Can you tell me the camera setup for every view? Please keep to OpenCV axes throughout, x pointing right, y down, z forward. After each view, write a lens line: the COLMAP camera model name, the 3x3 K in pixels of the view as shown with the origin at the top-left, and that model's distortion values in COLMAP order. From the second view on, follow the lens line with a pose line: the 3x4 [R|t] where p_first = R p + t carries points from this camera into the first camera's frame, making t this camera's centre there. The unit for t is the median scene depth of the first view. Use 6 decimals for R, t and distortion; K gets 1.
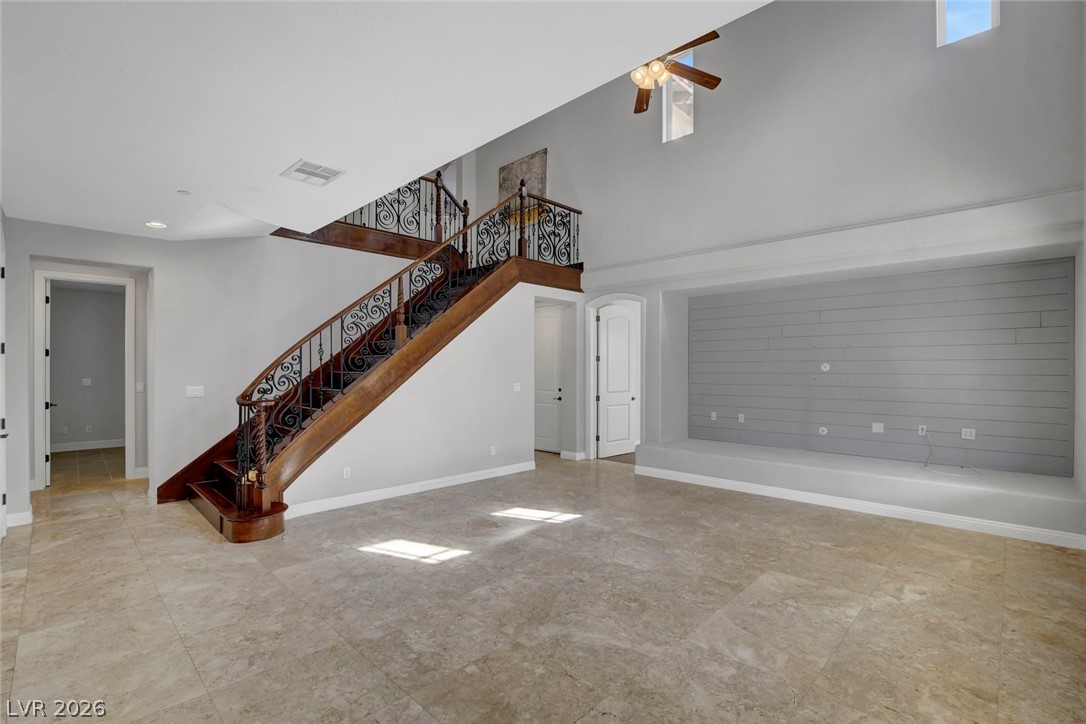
lens RADIAL K [[492.7, 0, 544.9], [0, 492.7, 367.5], [0, 0, 1]] dist [-0.033139, 0.004828]
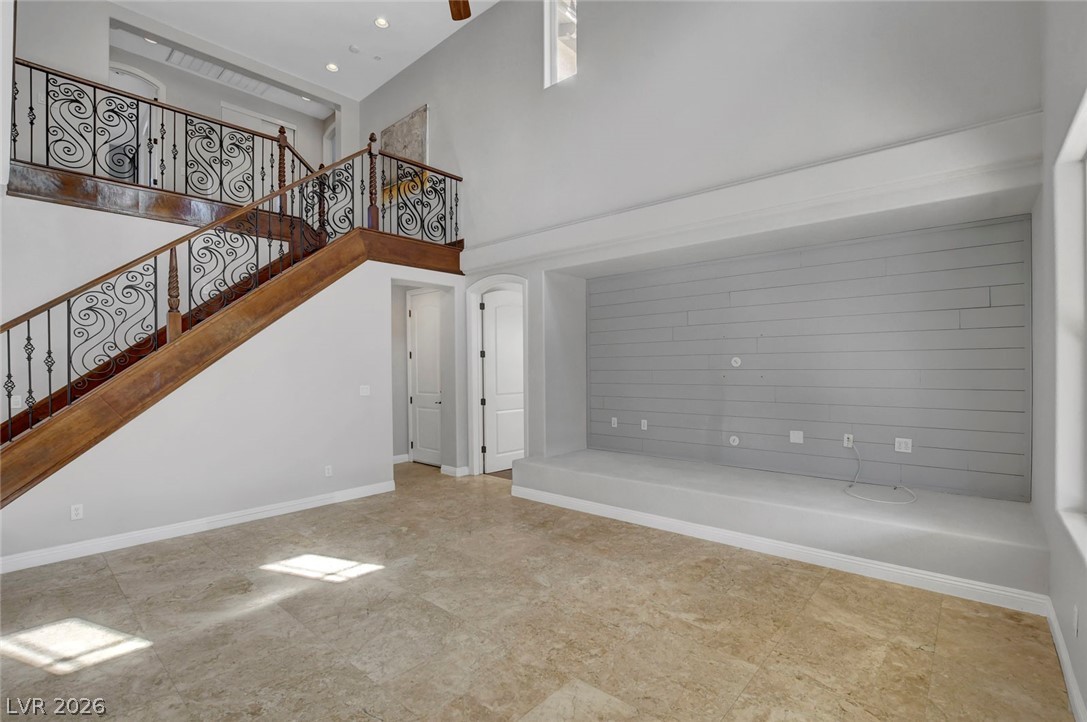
lens RADIAL K [[493.5, 0, 547.5], [0, 493.5, 368.0], [0, 0, 1]] dist [-0.027022, 0.000864]
pose [[0.998712, -0.010672, 0.049608, 0.277704], [0.010360, 0.999925, 0.006548, 0.001159], [-0.049674, -0.006025, 0.998747, 0.251955]]
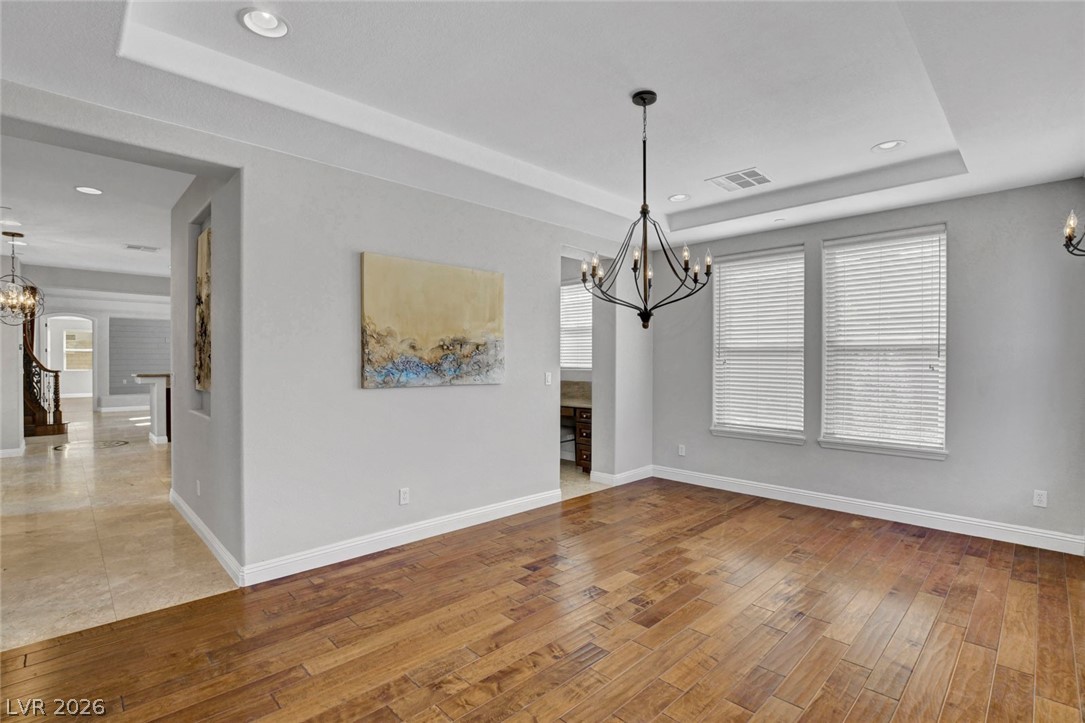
lens RADIAL K [[508.2, 0, 523.3], [0, 508.2, 366.3], [0, 0, 1]] dist [-0.017228, 0.000812]
pose [[0.051614, -0.010373, 0.998613, -2.262491], [-0.005319, 0.999929, 0.010661, 0.013092], [-0.998653, -0.005862, 0.051555, -0.981660]]
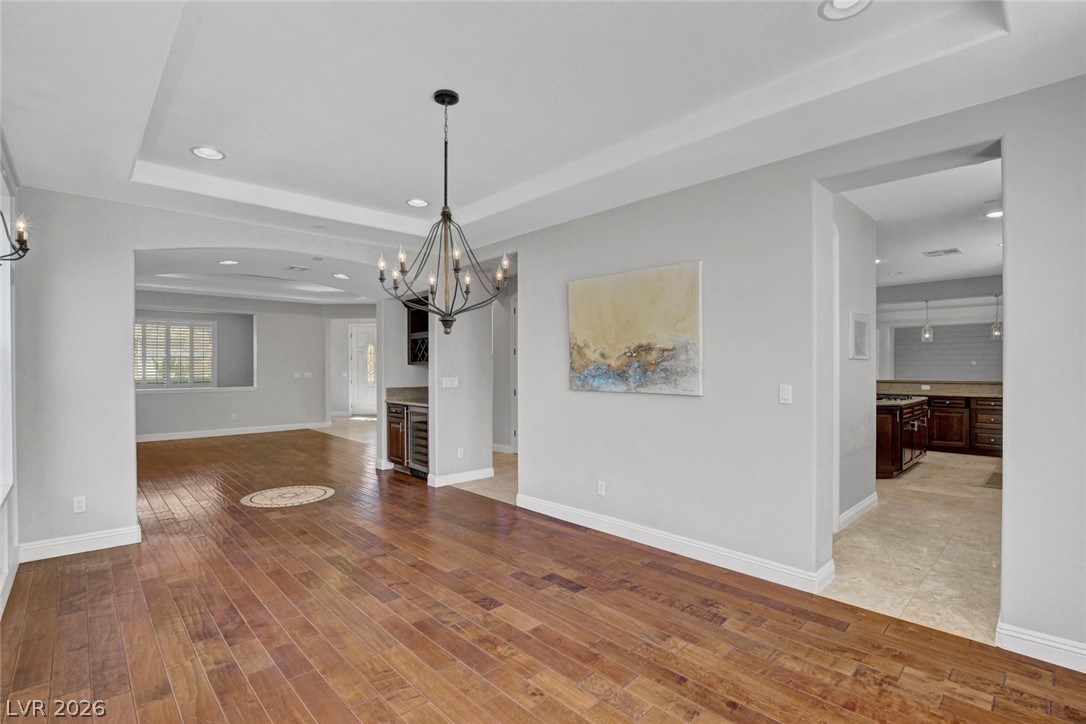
lens RADIAL K [[499.8, 0, 544.2], [0, 499.8, 369.1], [0, 0, 1]] dist [-0.028746, 0.000557]
pose [[0.999226, -0.002618, -0.039251, -1.594438], [0.002876, 0.999975, 0.006516, 0.010109], [0.039233, -0.006624, 0.999208, -1.591410]]
